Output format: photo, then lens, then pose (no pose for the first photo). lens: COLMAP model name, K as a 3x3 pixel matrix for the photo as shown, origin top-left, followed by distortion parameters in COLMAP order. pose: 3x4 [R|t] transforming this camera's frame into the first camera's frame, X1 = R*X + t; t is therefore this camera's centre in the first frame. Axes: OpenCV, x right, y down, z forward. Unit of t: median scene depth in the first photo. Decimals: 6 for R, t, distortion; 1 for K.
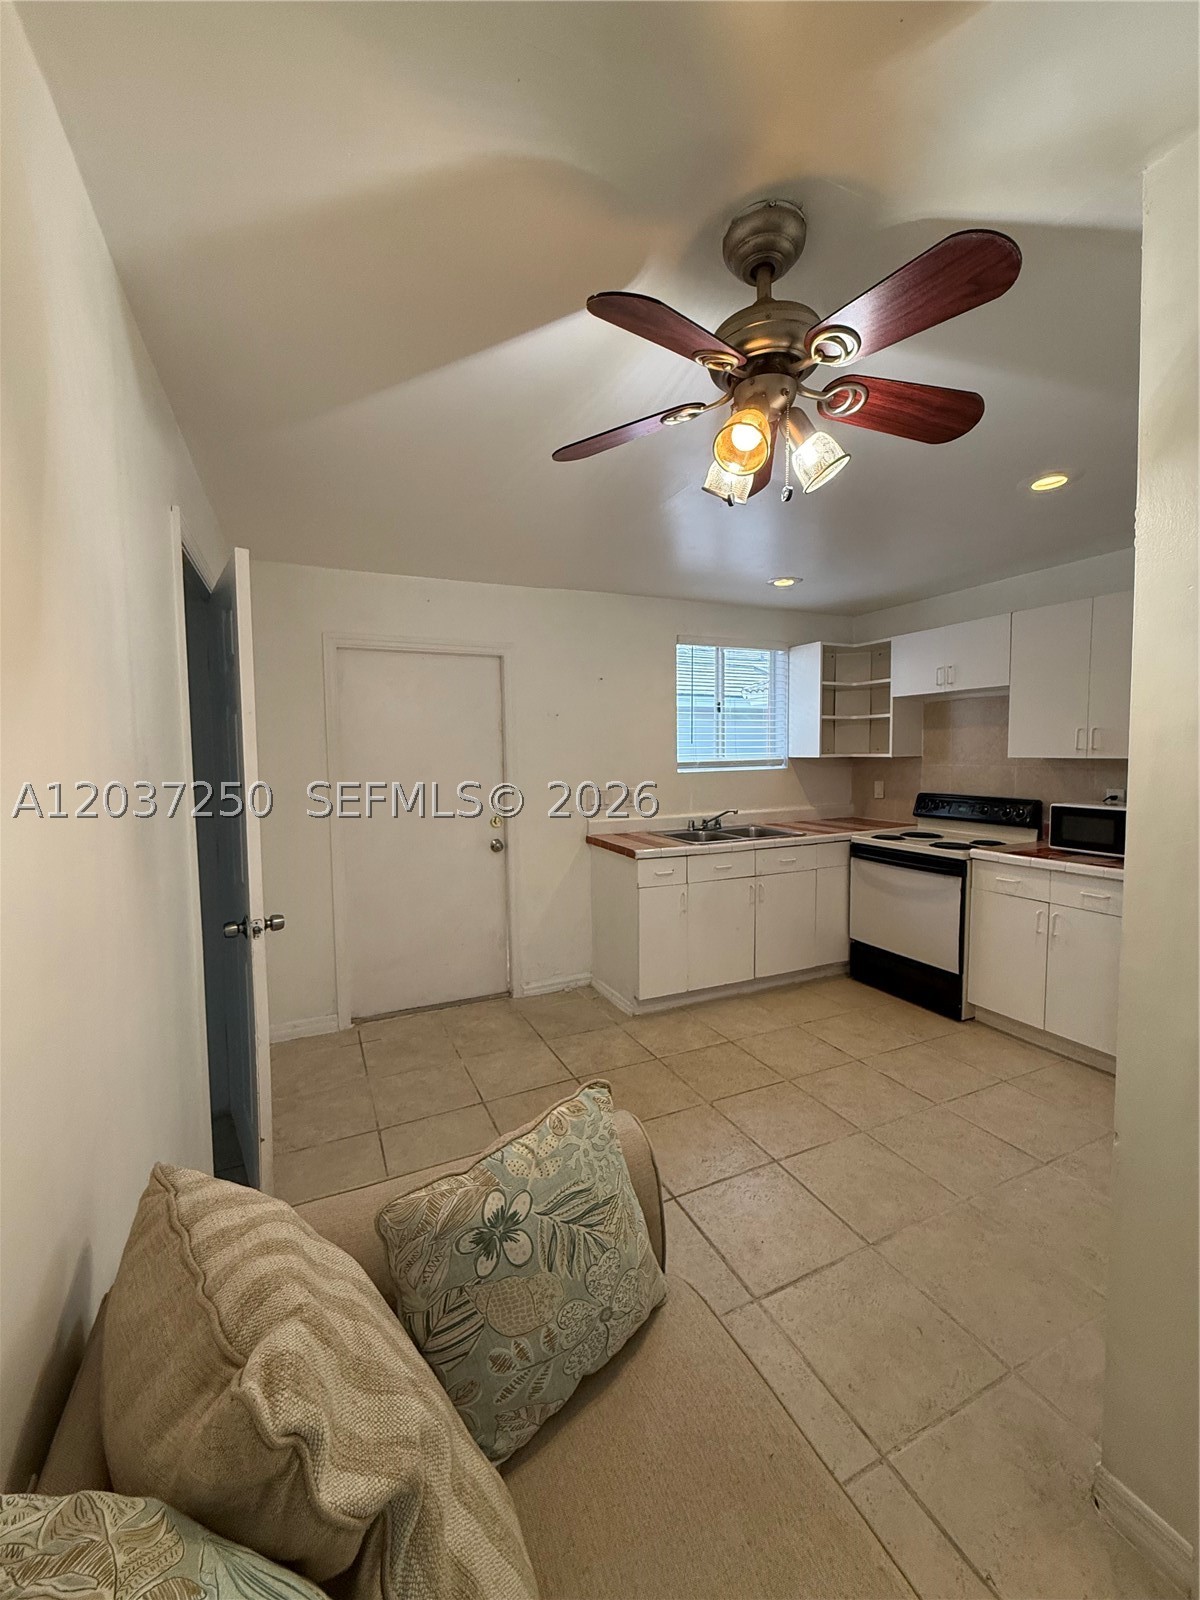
lens RADIAL K [[640.1, 0, 599.5], [0, 640.1, 795.1], [0, 0, 1]] dist [0.000102, 0.000259]
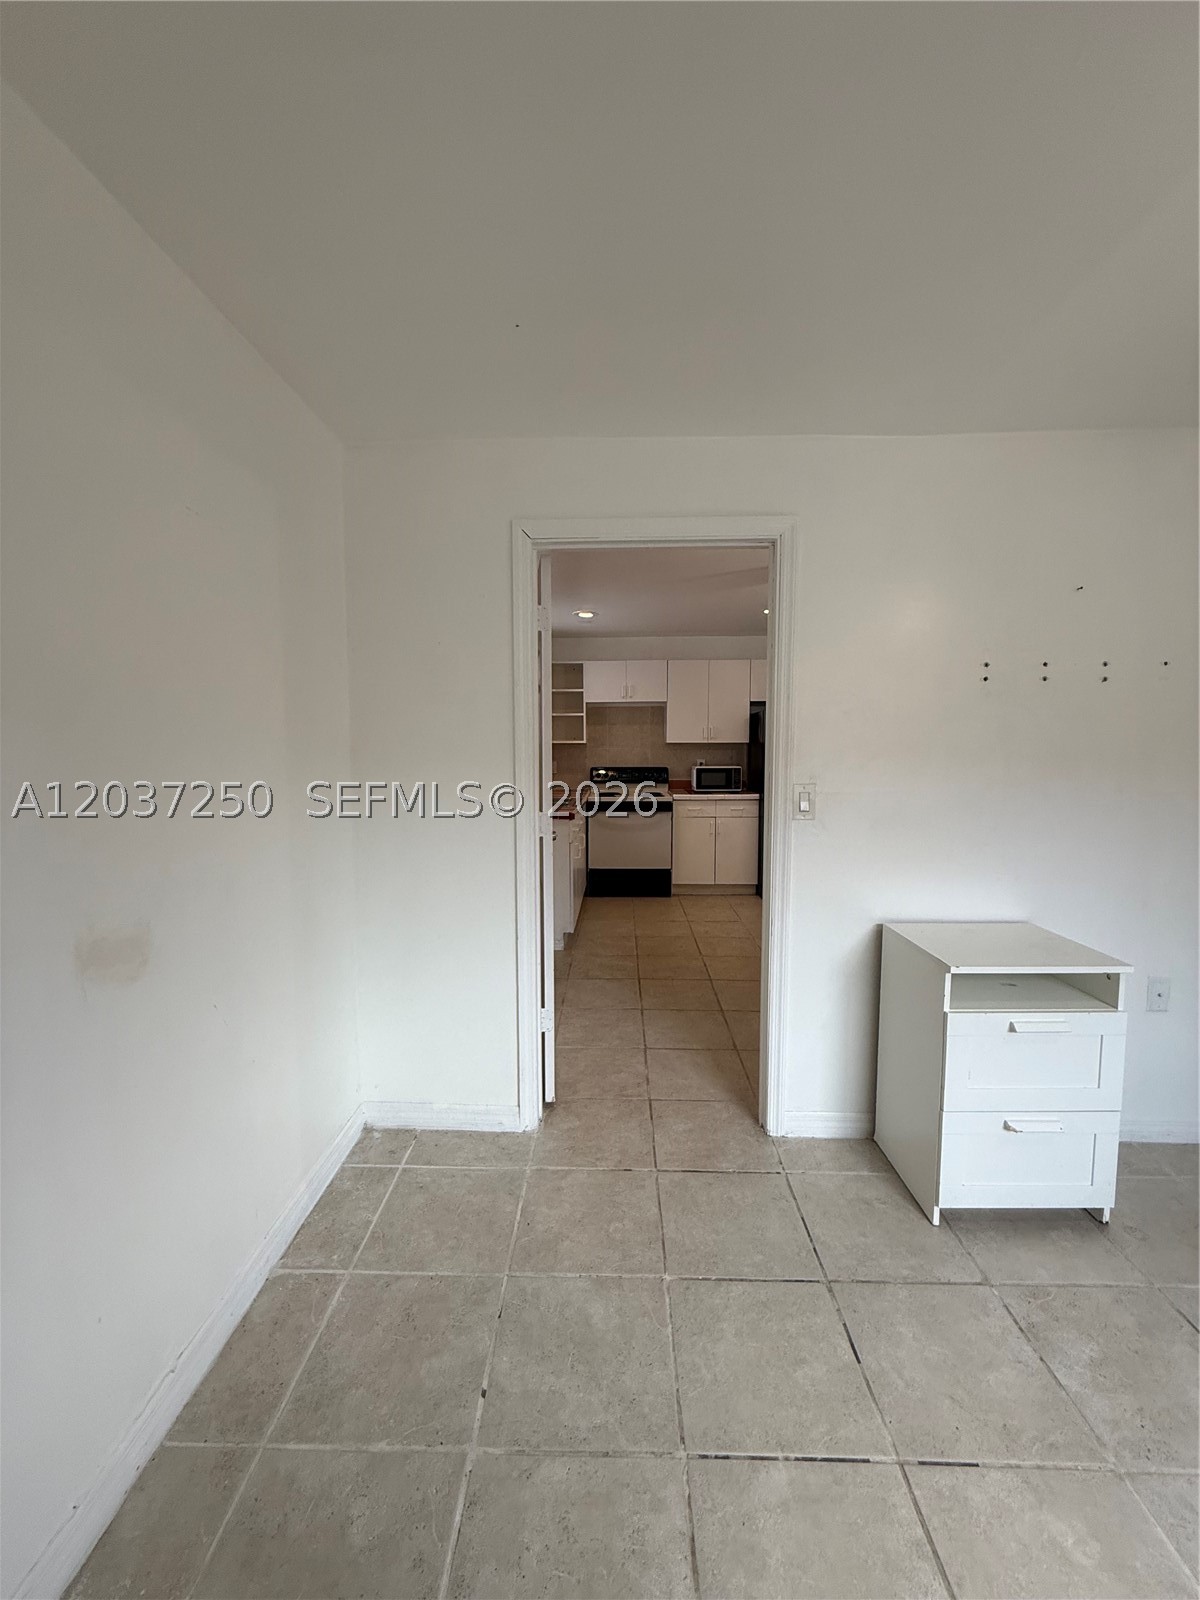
lens RADIAL K [[640.1, 0, 599.5], [0, 640.1, 795.1], [0, 0, 1]] dist [0.000102, 0.000259]
pose [[0.446695, -0.058170, 0.892793, -0.949059], [0.059862, 0.997591, 0.035047, 0.011274], [-0.892681, 0.037789, 0.449101, 0.359922]]
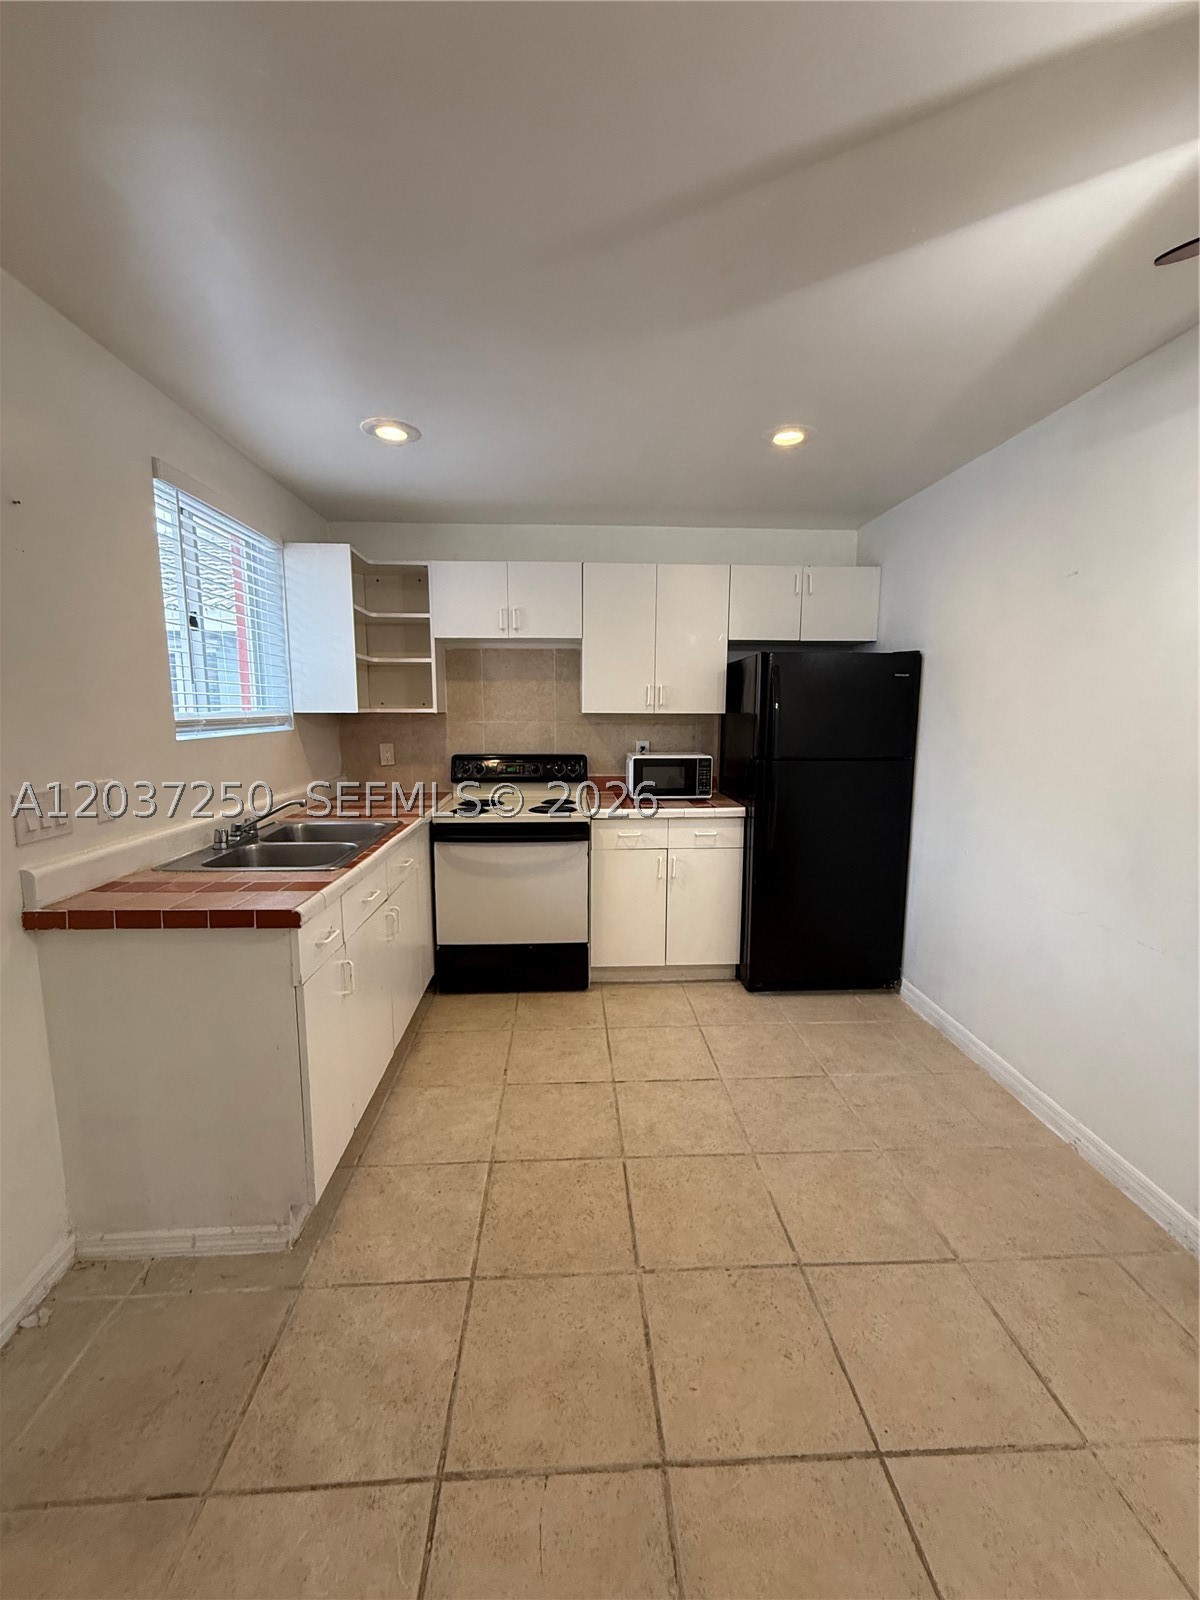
lens RADIAL K [[640.1, 0, 599.5], [0, 640.1, 795.1], [0, 0, 1]] dist [0.000102, 0.000259]
pose [[0.368235, -0.113206, 0.922815, -0.258503], [0.056389, 0.993451, 0.099370, -0.027533], [-0.928021, 0.015445, 0.372207, 0.571430]]
